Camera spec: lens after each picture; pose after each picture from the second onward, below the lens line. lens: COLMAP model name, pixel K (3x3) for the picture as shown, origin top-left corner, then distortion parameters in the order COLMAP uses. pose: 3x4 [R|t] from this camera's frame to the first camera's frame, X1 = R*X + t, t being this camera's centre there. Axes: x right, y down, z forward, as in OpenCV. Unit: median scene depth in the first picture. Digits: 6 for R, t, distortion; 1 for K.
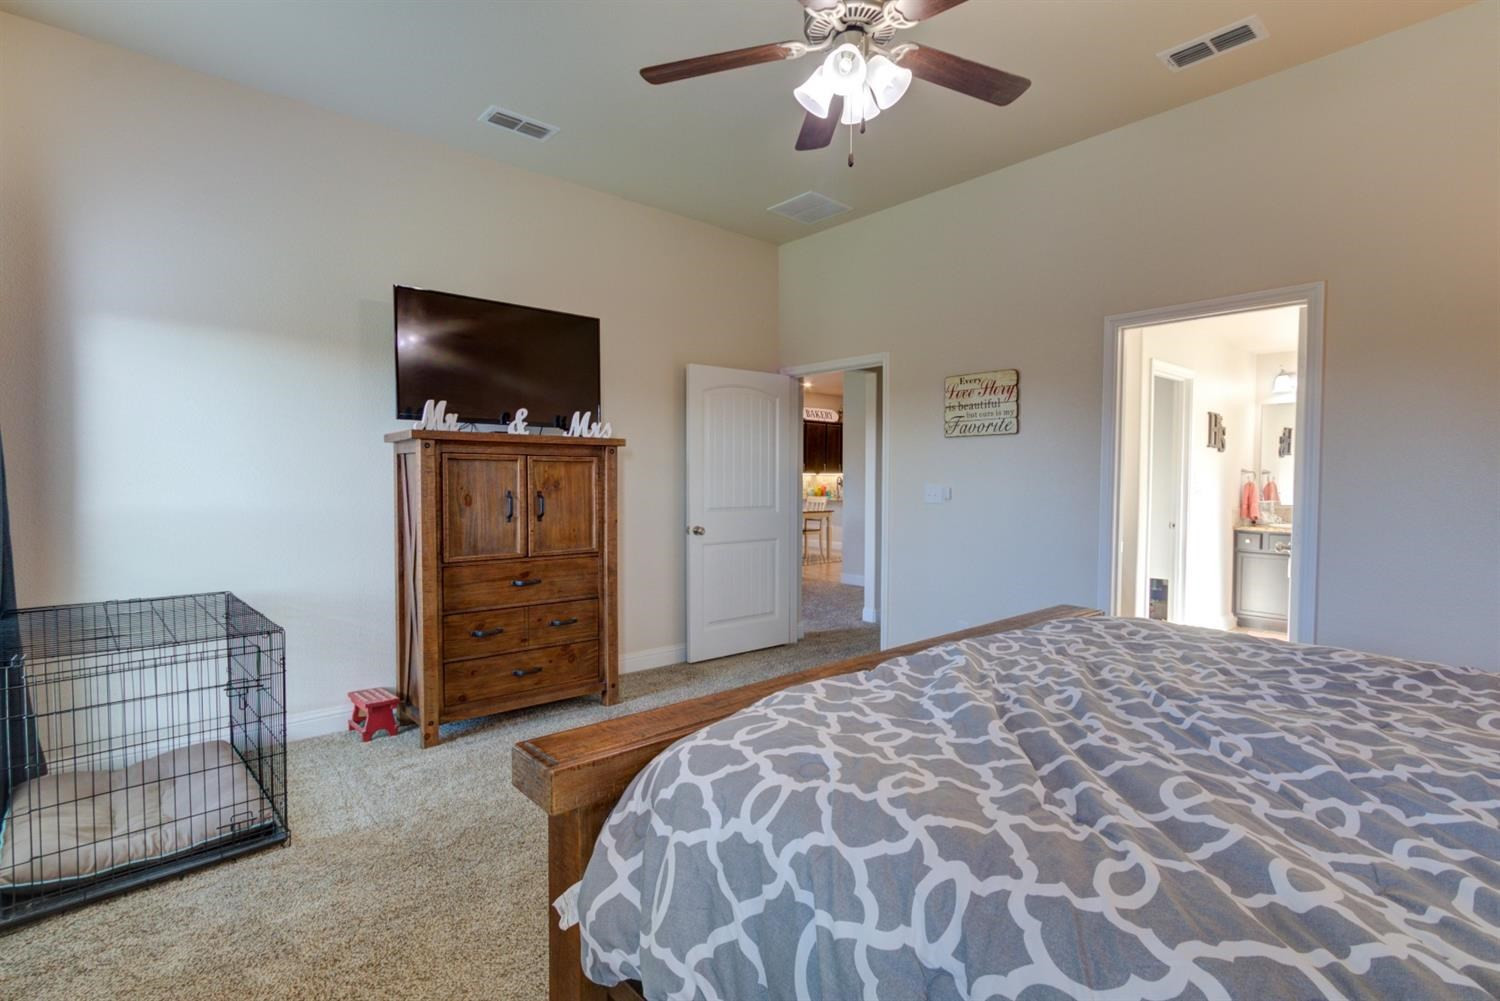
lens RADIAL K [[705.8, 0, 750.0], [0, 705.8, 500.5], [0, 0, 1]] dist [0.001469, 0.001432]
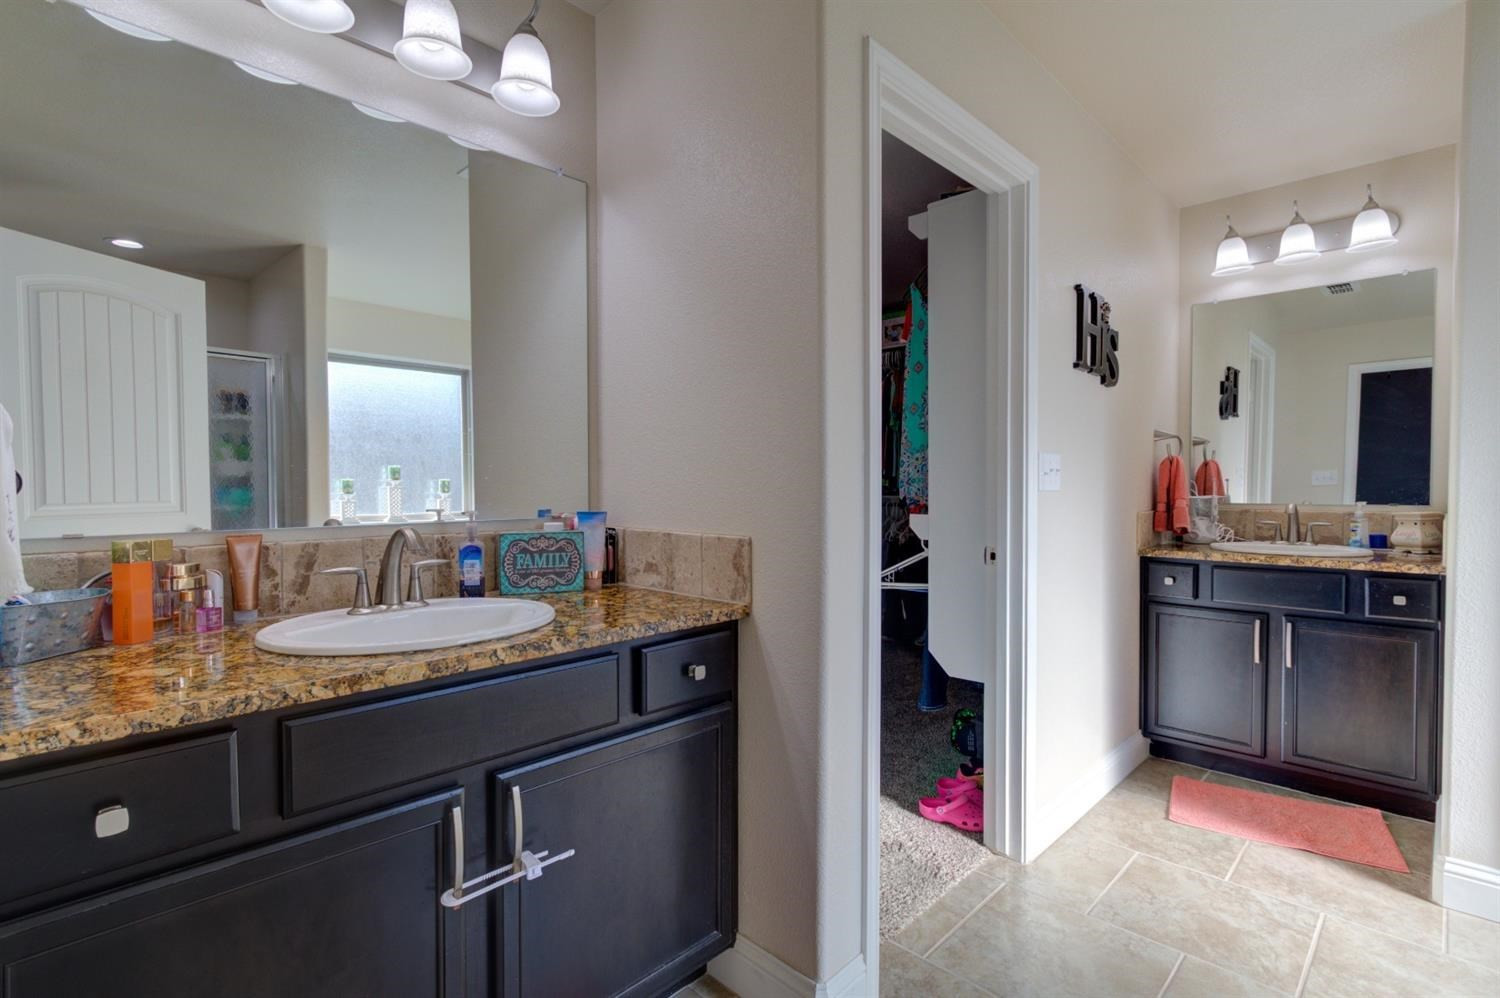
lens RADIAL K [[705.8, 0, 750.0], [0, 705.8, 499.0], [0, 0, 1]] dist [0.001469, 0.001432]
pose [[0.996929, -0.010723, 0.077579, 0.382985], [0.011313, 0.999910, -0.007178, 0.002860], [-0.077495, 0.008033, 0.996960, 0.541504]]
